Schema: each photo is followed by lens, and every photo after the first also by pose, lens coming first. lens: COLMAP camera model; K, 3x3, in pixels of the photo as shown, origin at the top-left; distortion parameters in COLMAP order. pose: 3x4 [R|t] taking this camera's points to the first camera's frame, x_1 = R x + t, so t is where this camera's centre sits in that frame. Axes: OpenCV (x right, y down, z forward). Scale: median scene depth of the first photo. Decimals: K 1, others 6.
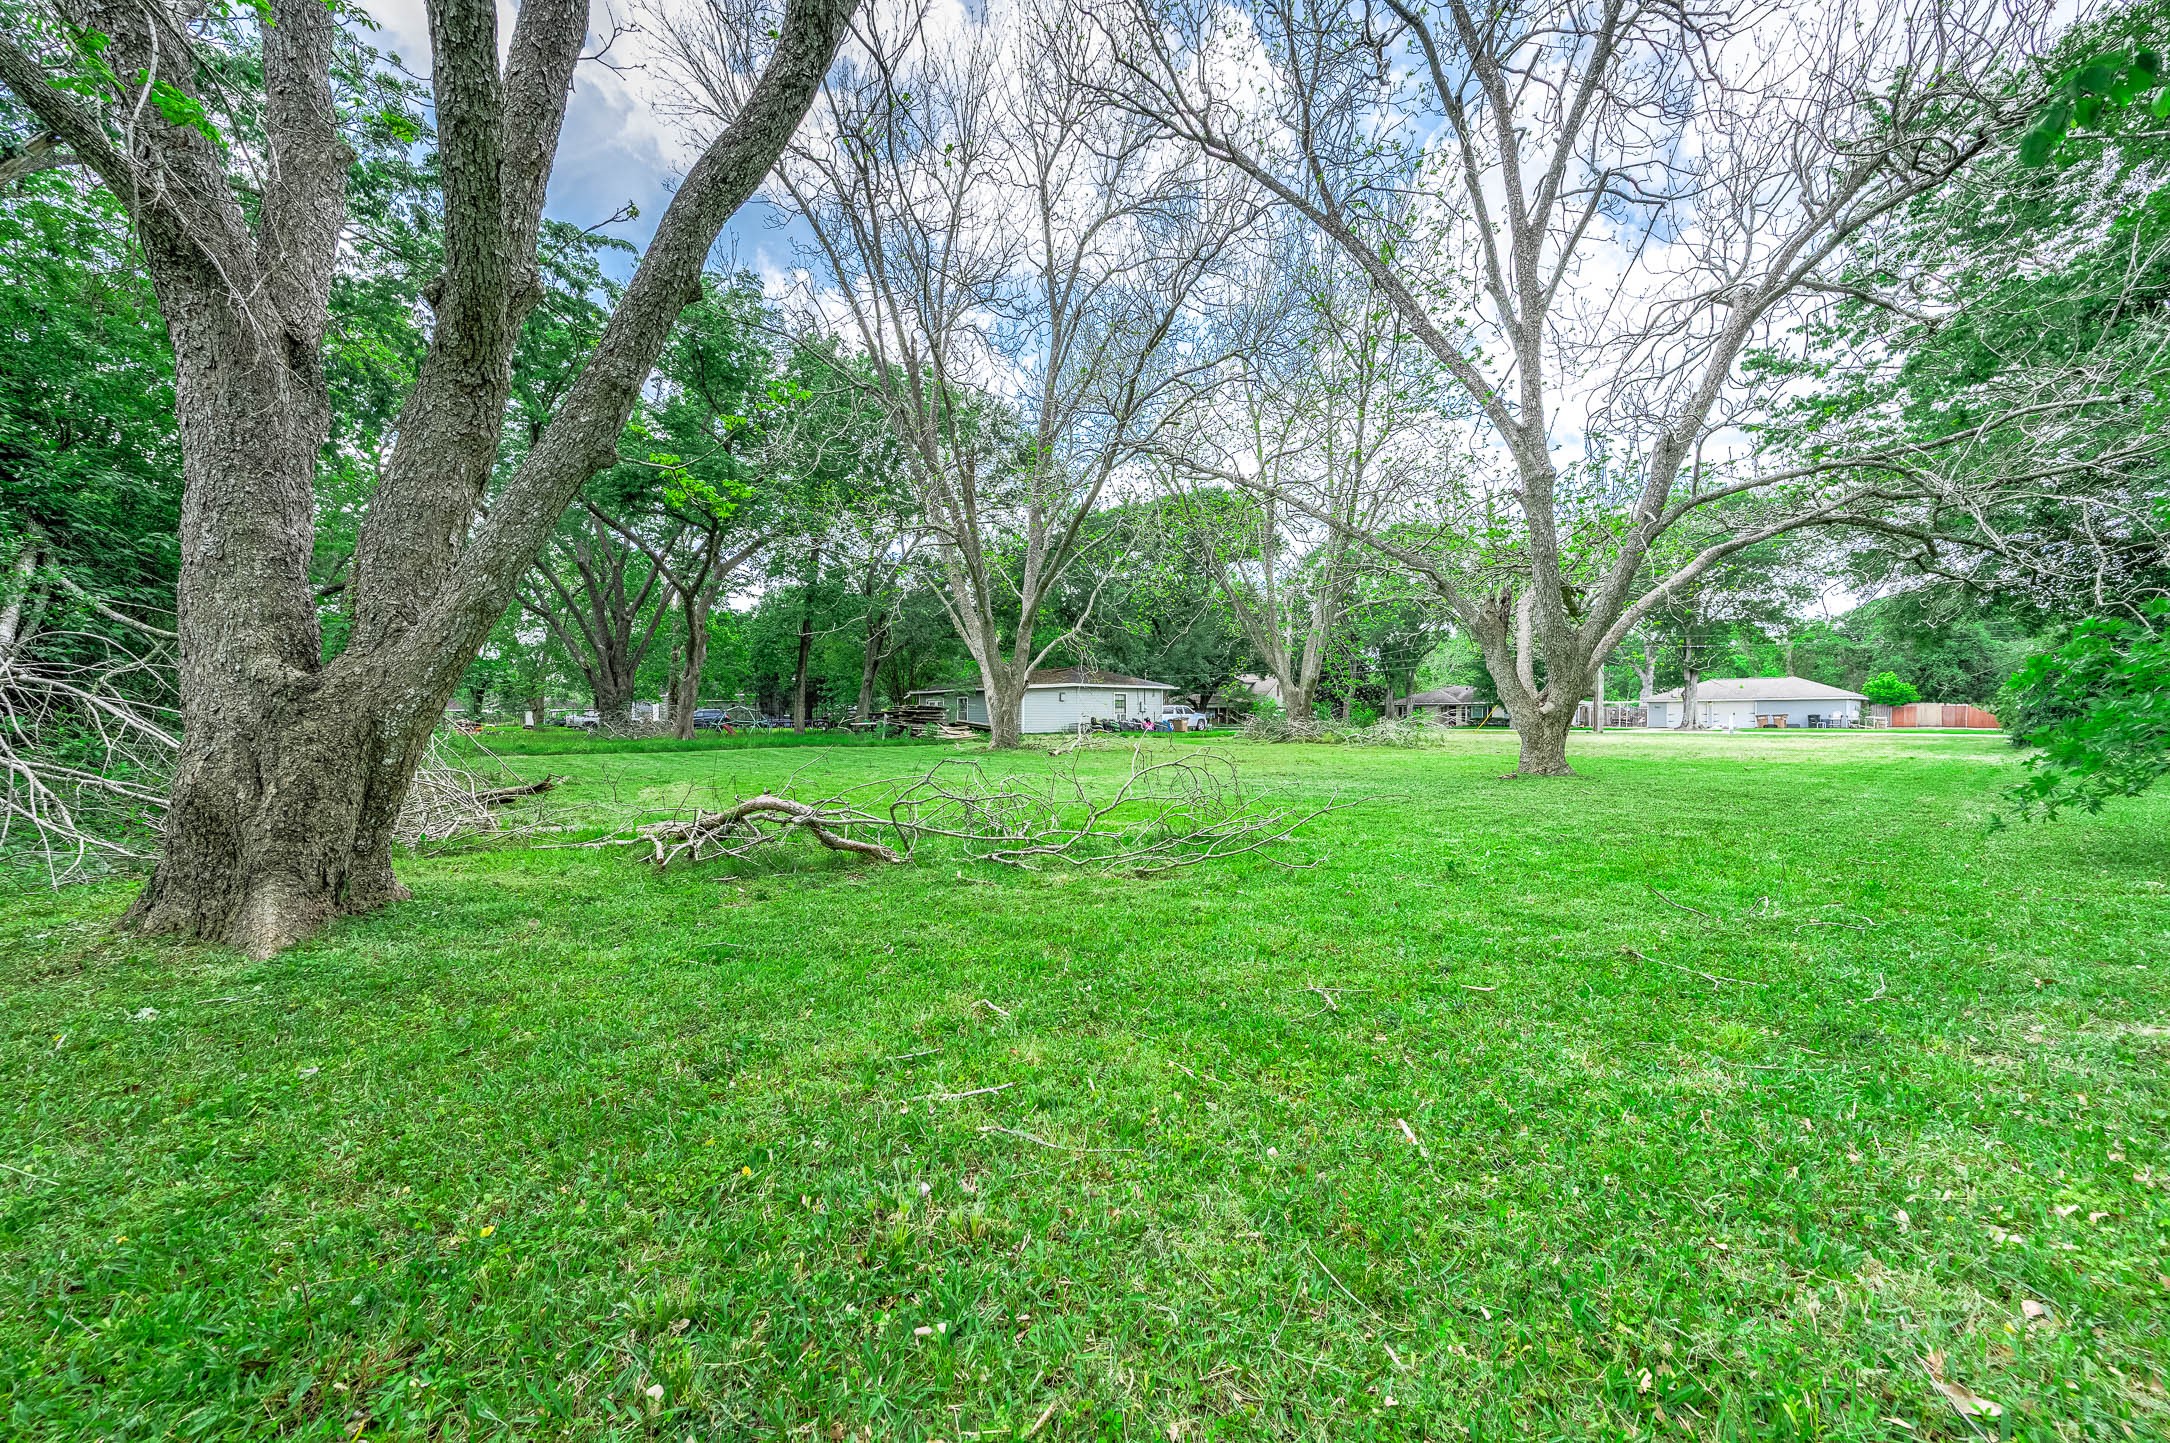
lens RADIAL K [[850.4, 0, 1082.2], [0, 850.4, 717.6], [0, 0, 1]] dist [0.020379, 0.000106]
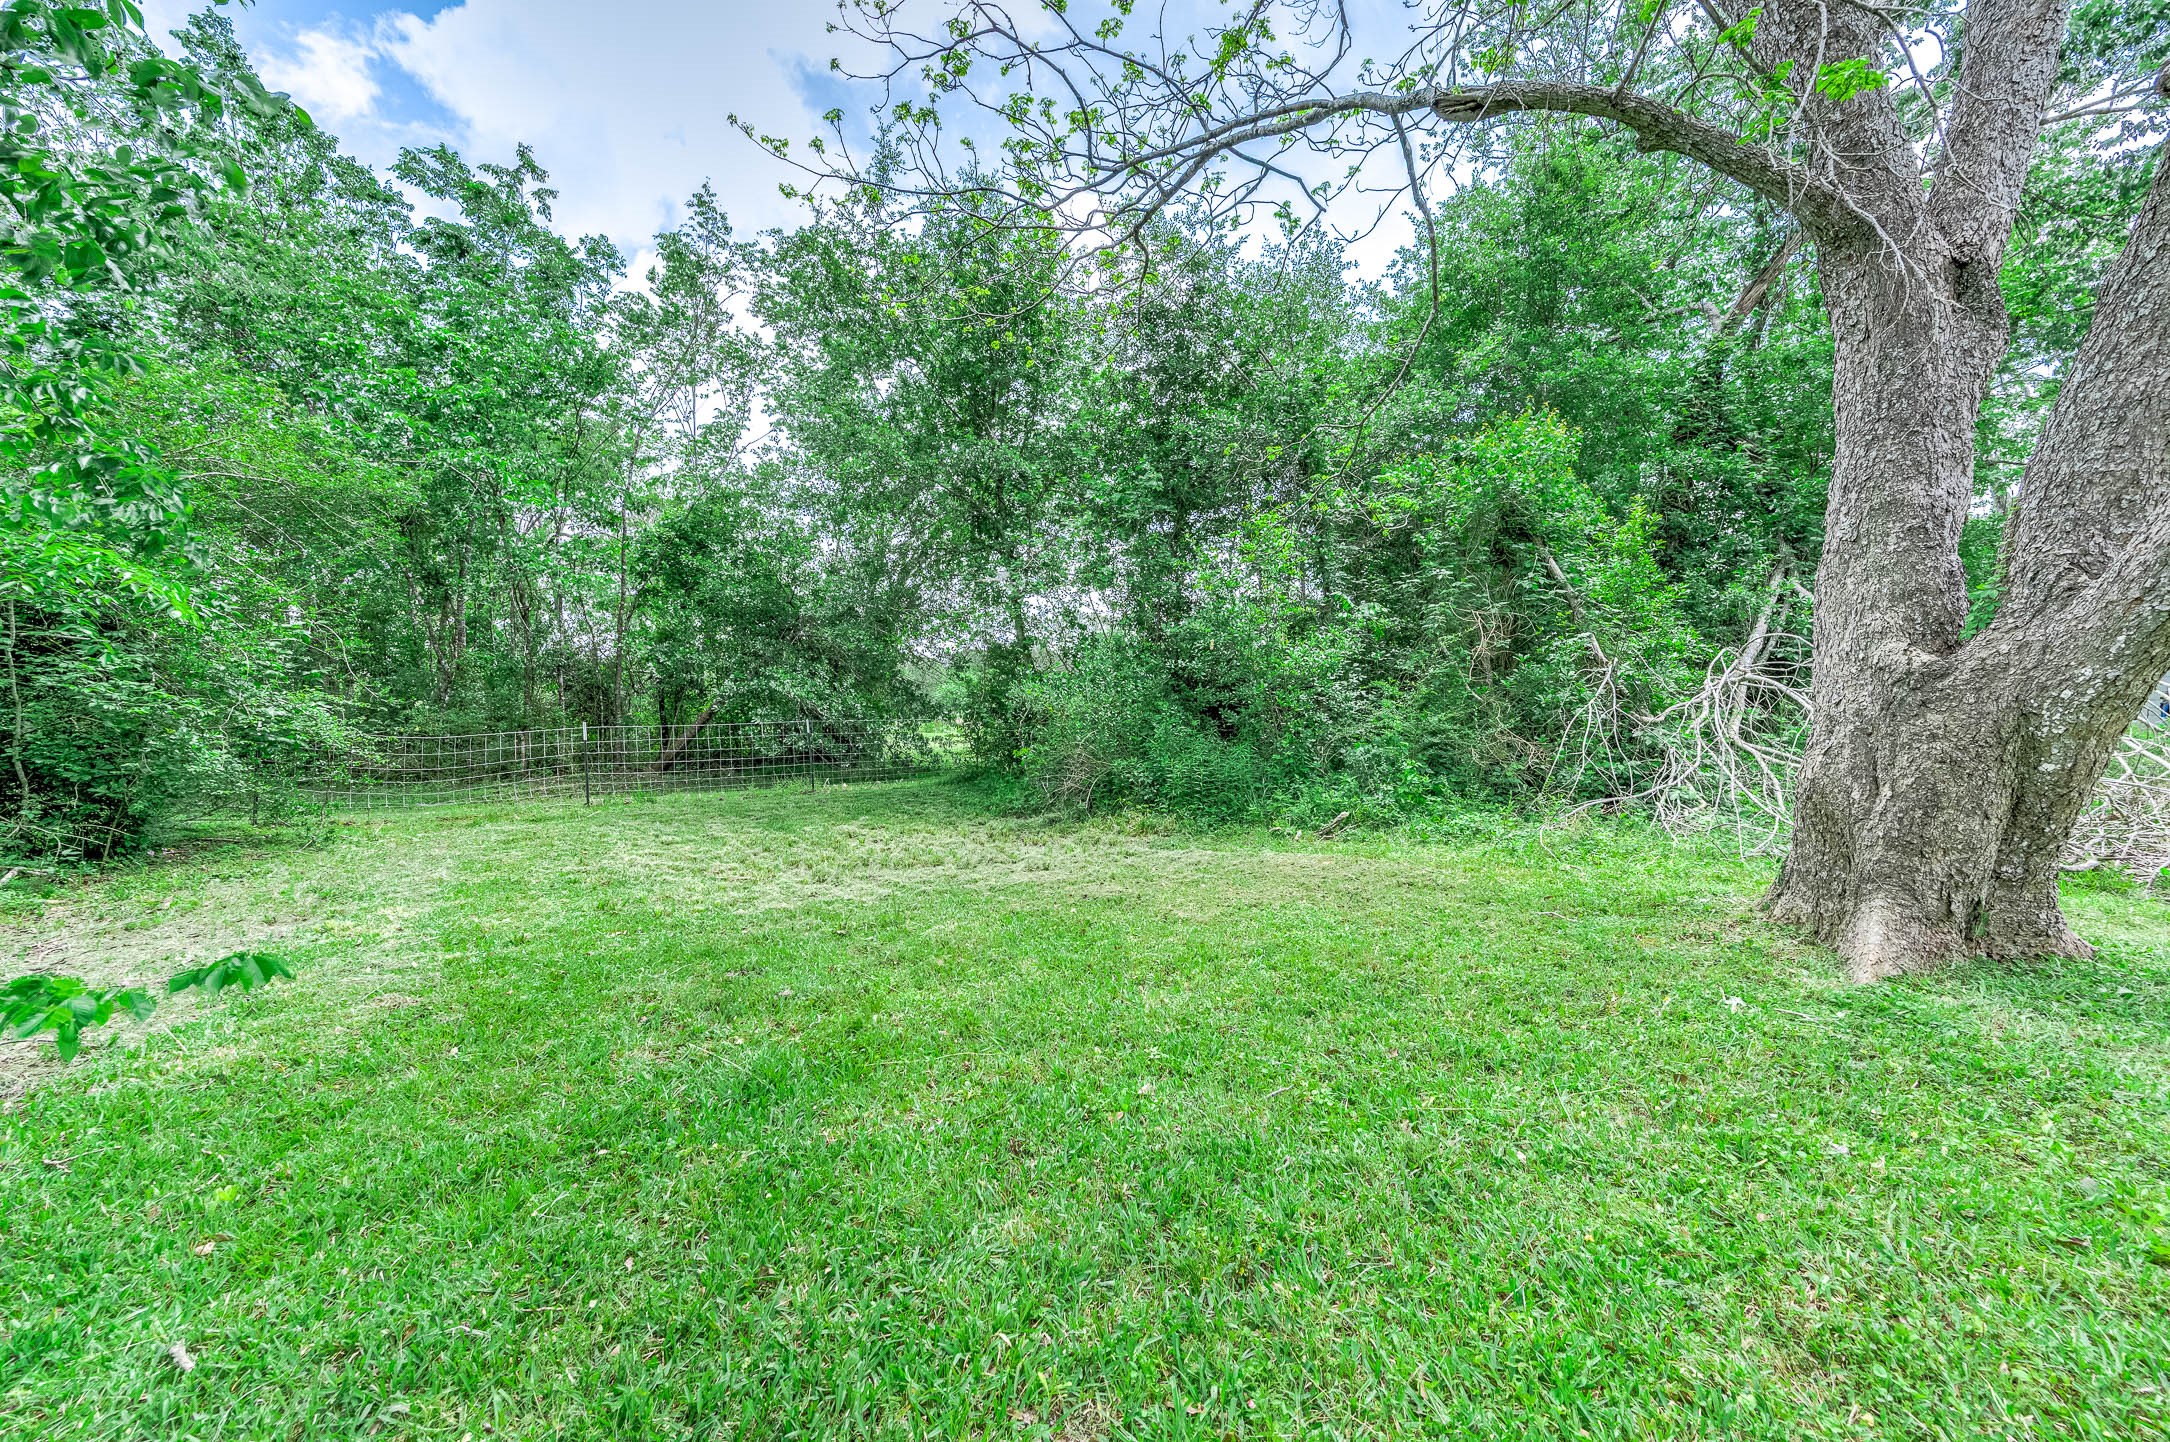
lens RADIAL K [[850.4, 0, 1080.0], [0, 850.4, 733.1], [0, 0, 1]] dist [0.020379, 0.000106]
pose [[-0.009512, 0.021578, -0.999722, -0.045495], [0.011239, 0.999706, 0.021471, -0.004474], [0.999892, -0.011031, -0.009752, 0.177175]]
